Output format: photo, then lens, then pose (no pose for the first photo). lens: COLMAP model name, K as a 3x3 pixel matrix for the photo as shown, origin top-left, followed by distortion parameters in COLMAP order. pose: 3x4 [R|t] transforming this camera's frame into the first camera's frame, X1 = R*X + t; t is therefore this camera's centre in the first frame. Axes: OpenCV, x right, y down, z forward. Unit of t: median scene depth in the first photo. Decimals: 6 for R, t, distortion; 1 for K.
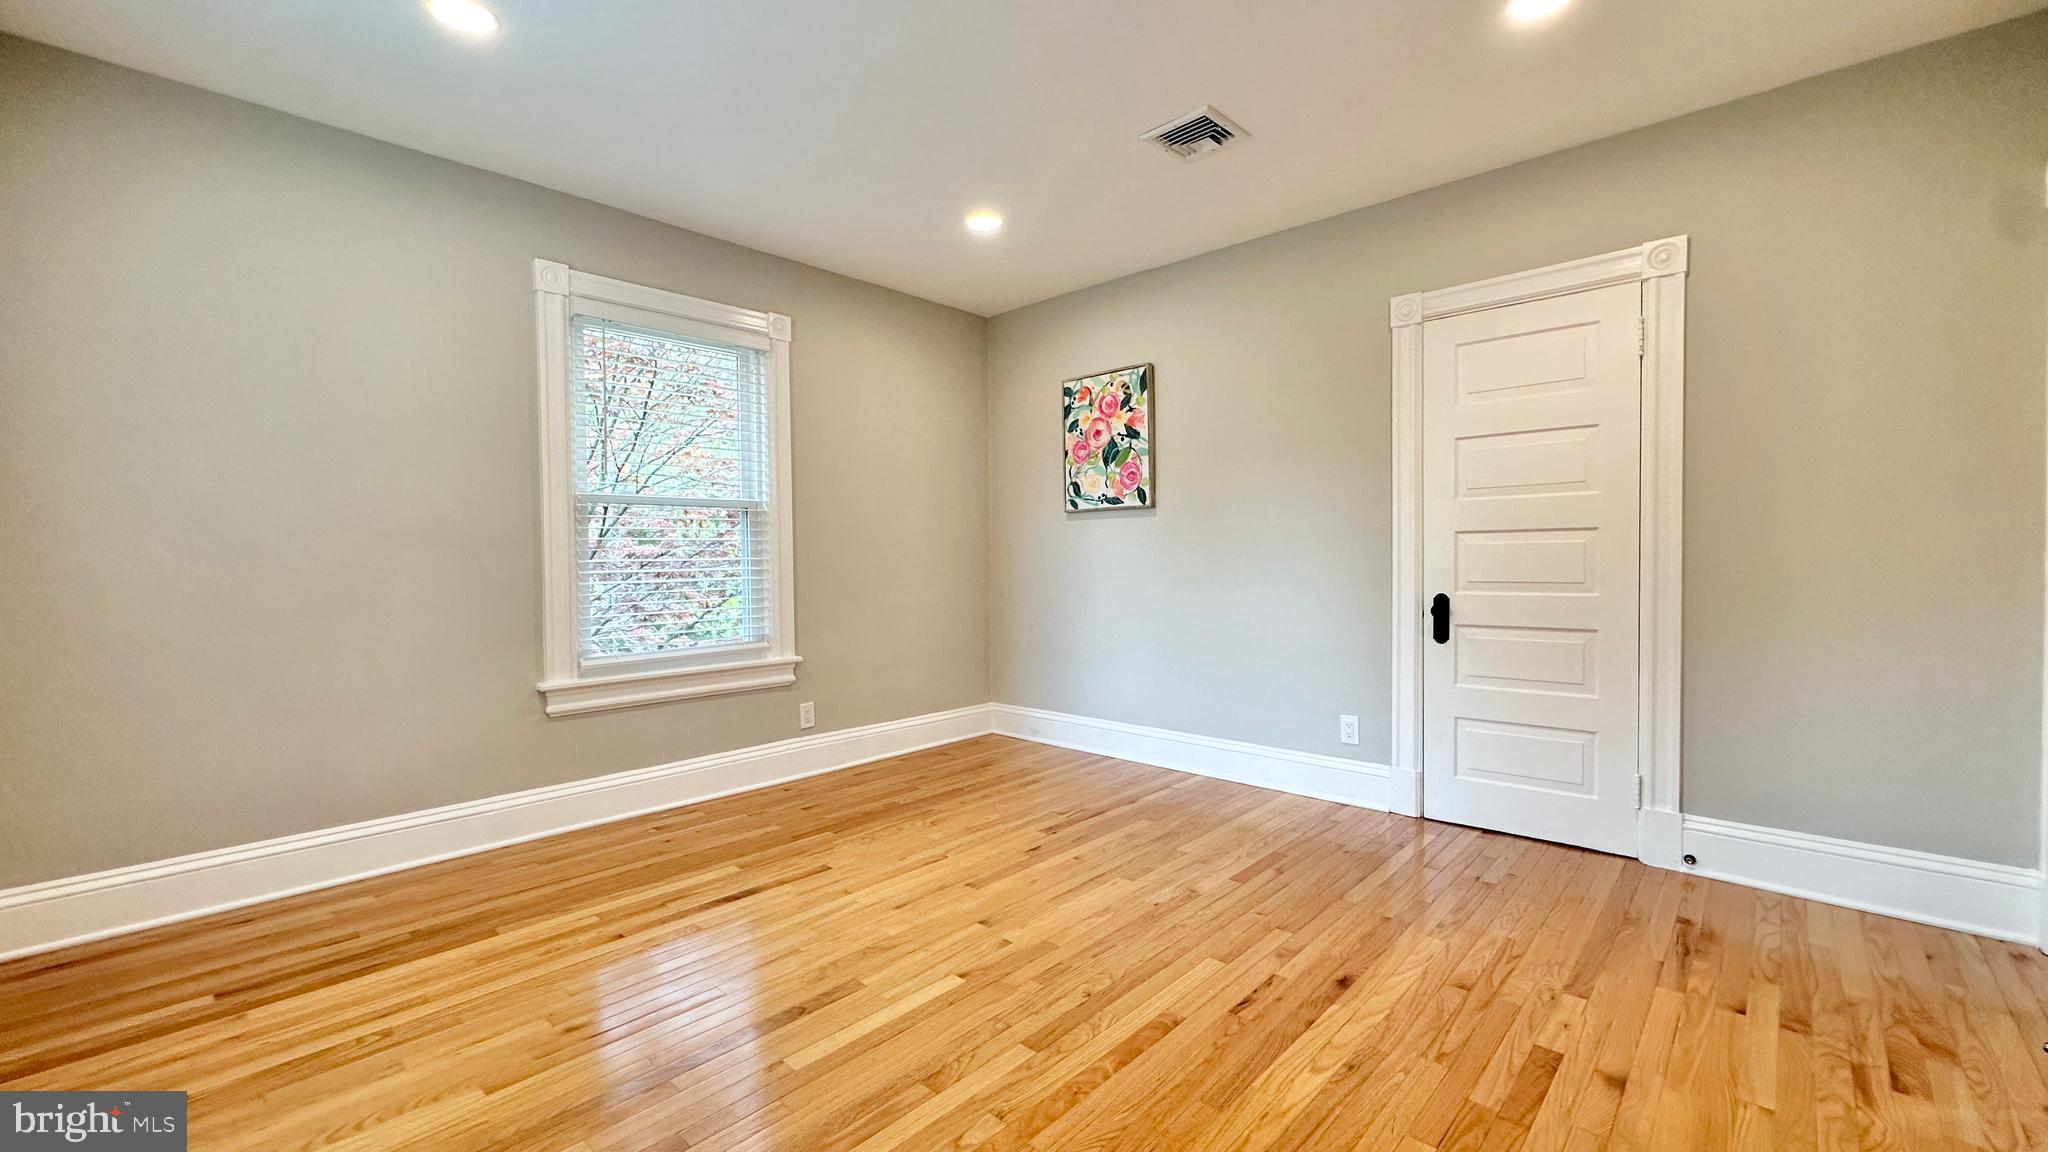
lens RADIAL K [[819.9, 0, 1022.0], [0, 819.9, 575.2], [0, 0, 1]] dist [-0.001726, -0.000053]
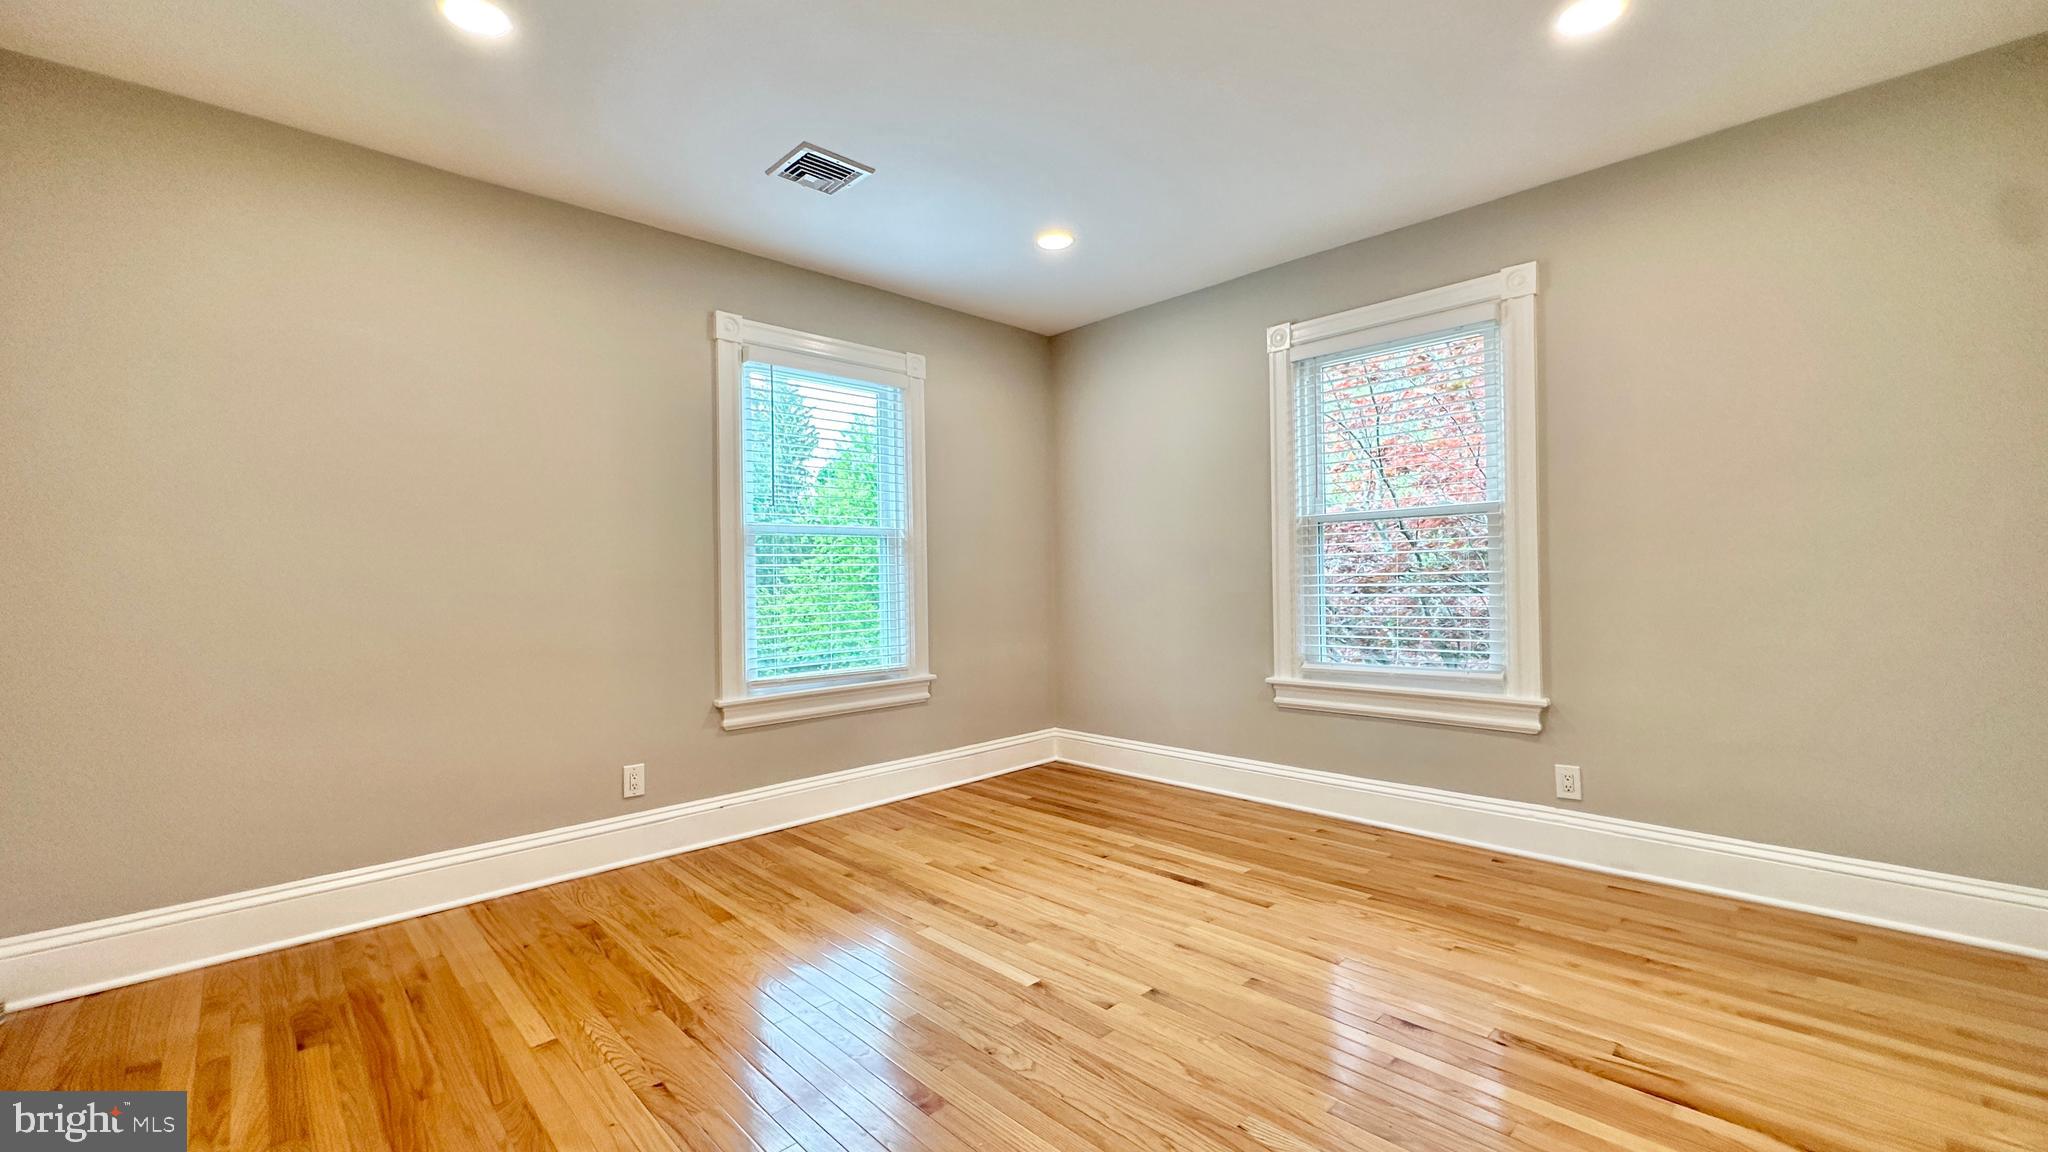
lens RADIAL K [[819.9, 0, 1022.0], [0, 819.9, 575.2], [0, 0, 1]] dist [-0.001726, -0.000053]
pose [[-0.046818, 0.003114, -0.998899, 0.654828], [-0.006654, 0.999972, 0.003429, -0.020653], [0.998881, 0.006807, -0.046796, 0.700268]]
